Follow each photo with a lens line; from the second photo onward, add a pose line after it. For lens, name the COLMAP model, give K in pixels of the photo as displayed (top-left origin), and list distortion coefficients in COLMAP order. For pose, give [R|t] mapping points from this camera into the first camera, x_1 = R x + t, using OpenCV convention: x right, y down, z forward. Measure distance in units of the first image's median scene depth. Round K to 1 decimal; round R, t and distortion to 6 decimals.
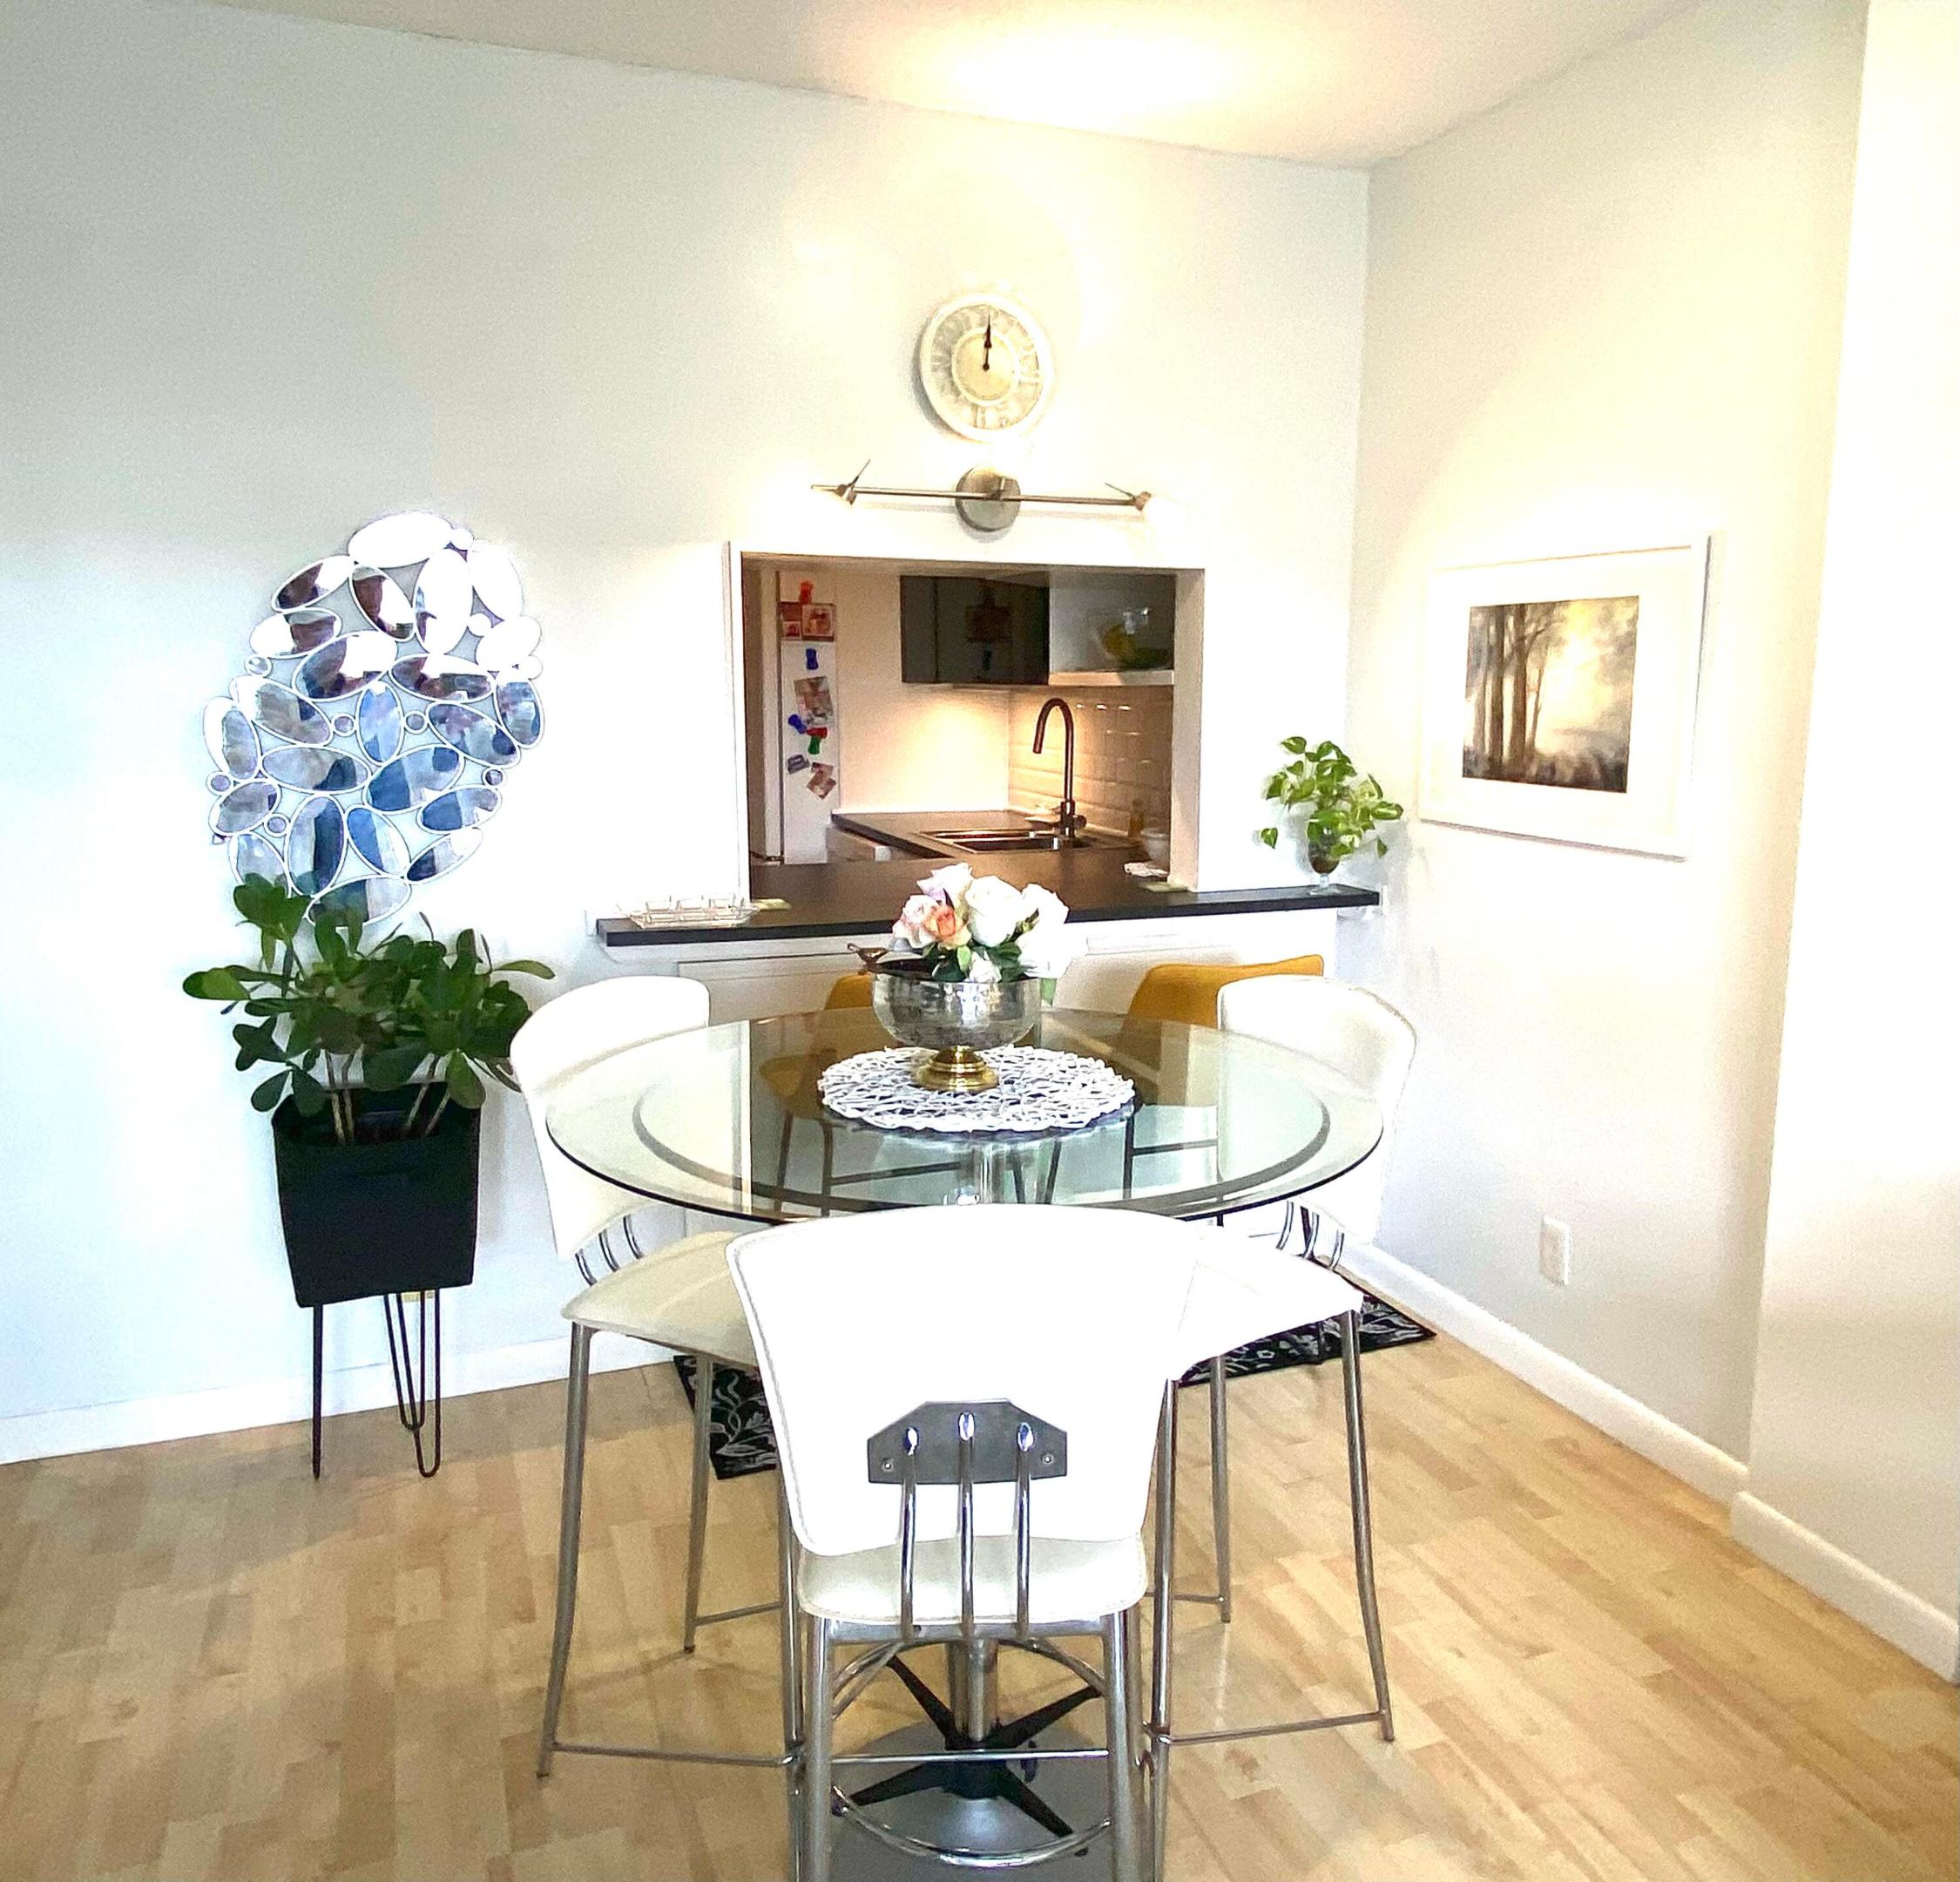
lens RADIAL K [[1469.8, 0, 980.8], [0, 1469.8, 937.2], [0, 0, 1]] dist [-0.001377, -0.000265]
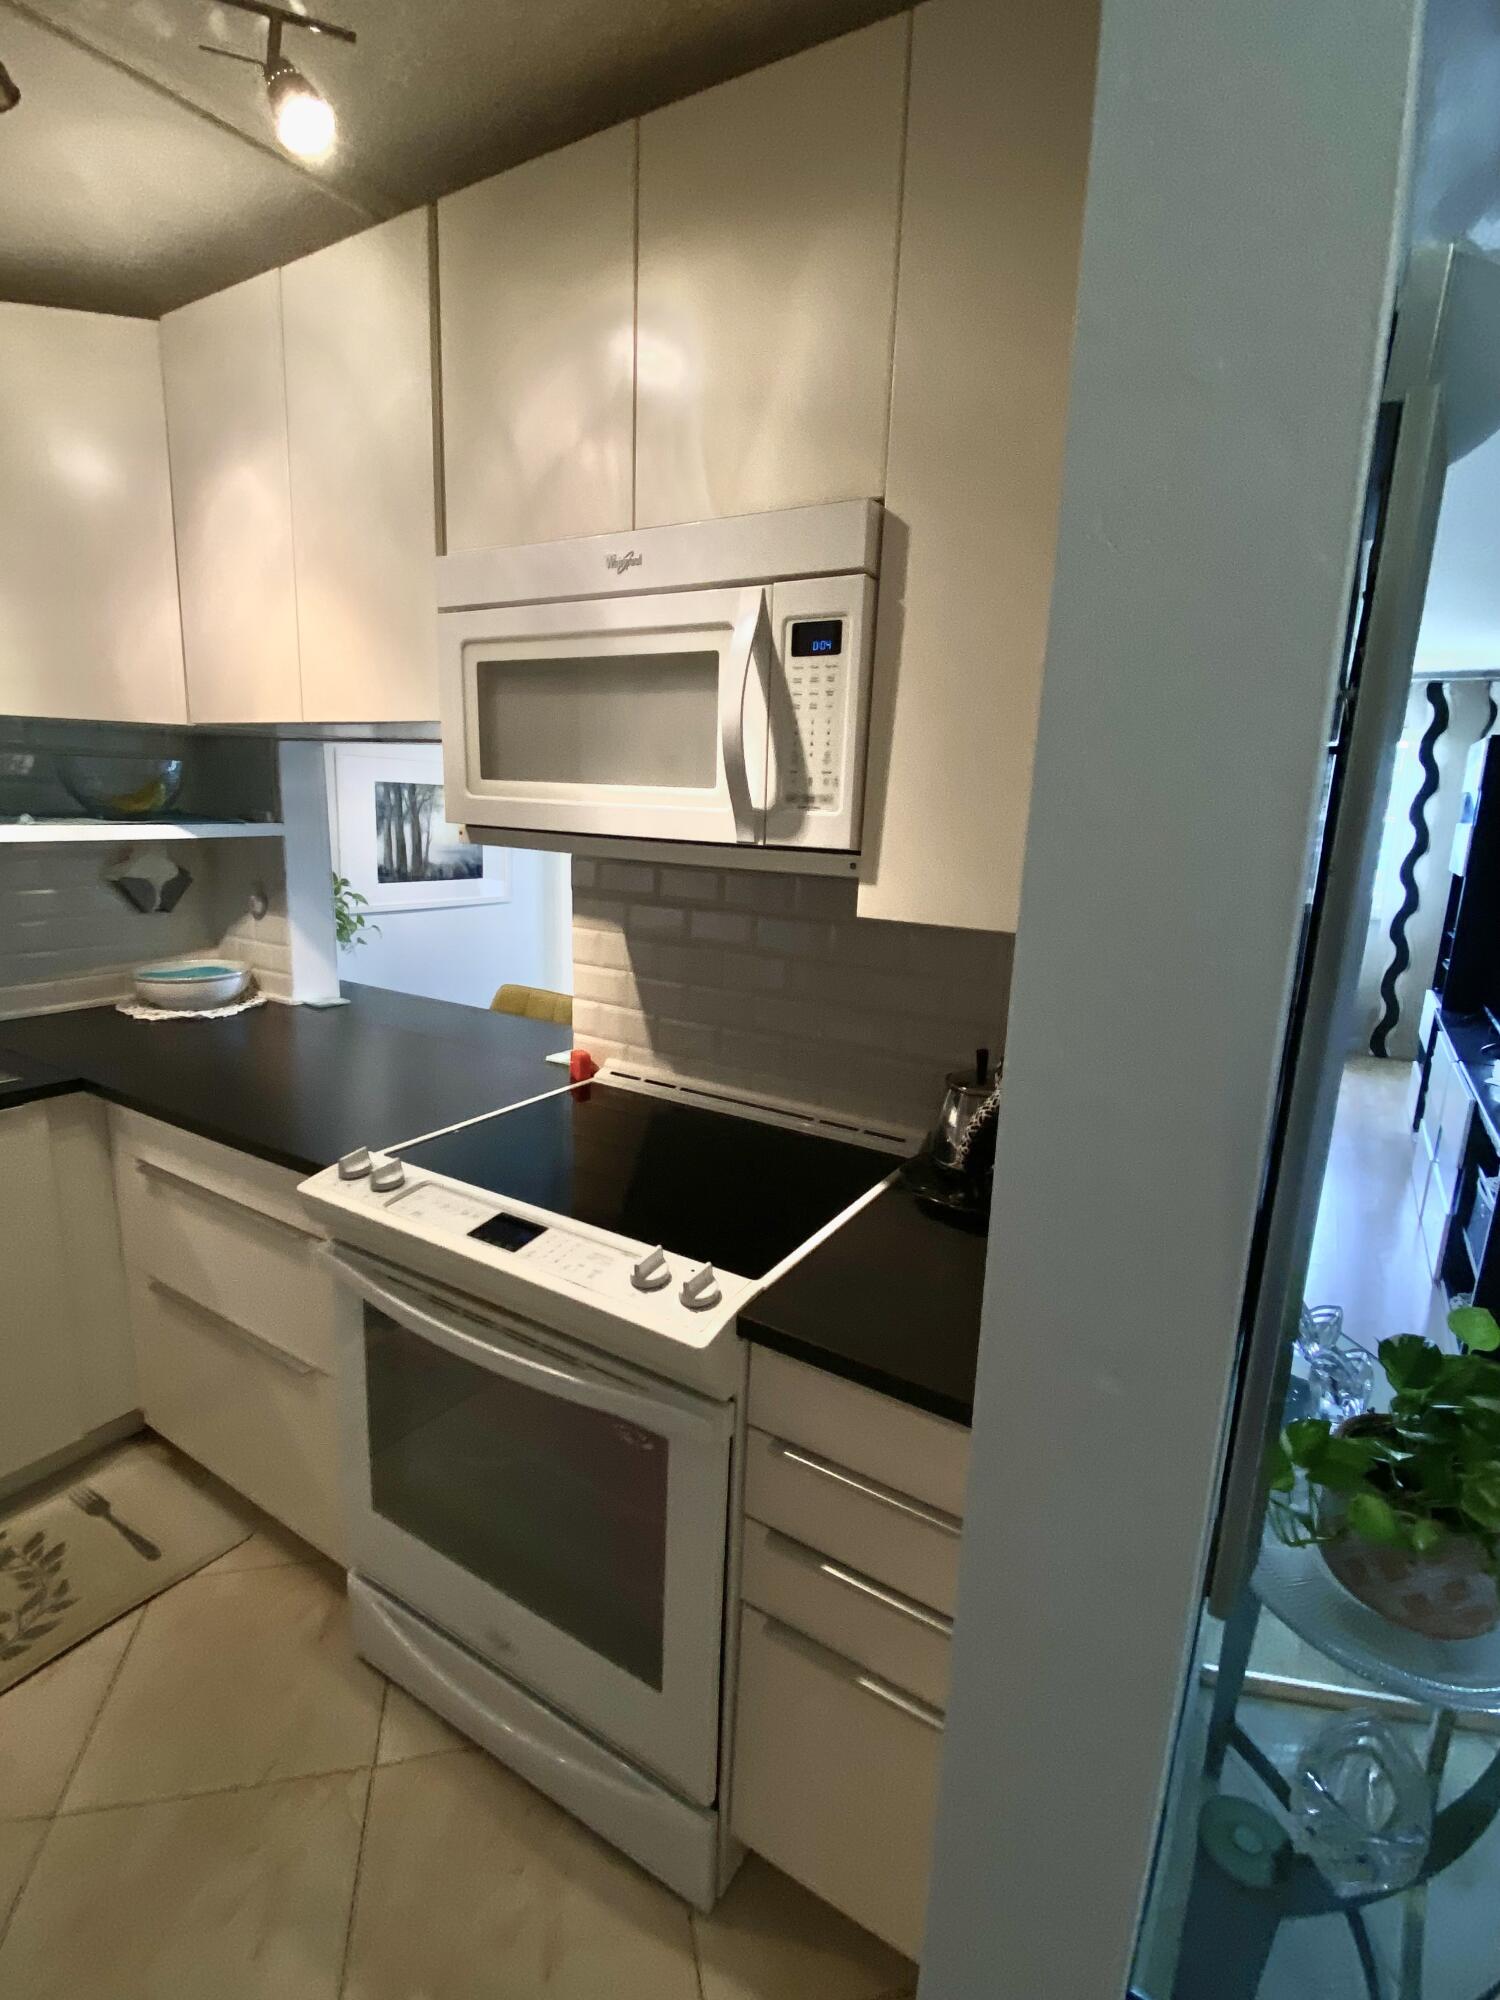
lens RADIAL K [[939.5, 0, 749.1], [0, 939.5, 999.1], [0, 0, 1]] dist [0.000252, 0.000013]
pose [[-0.630952, -0.181087, 0.754392, -0.820201], [0.090918, 0.948419, 0.303703, -0.286744], [-0.770476, 0.260210, -0.581943, 1.411398]]
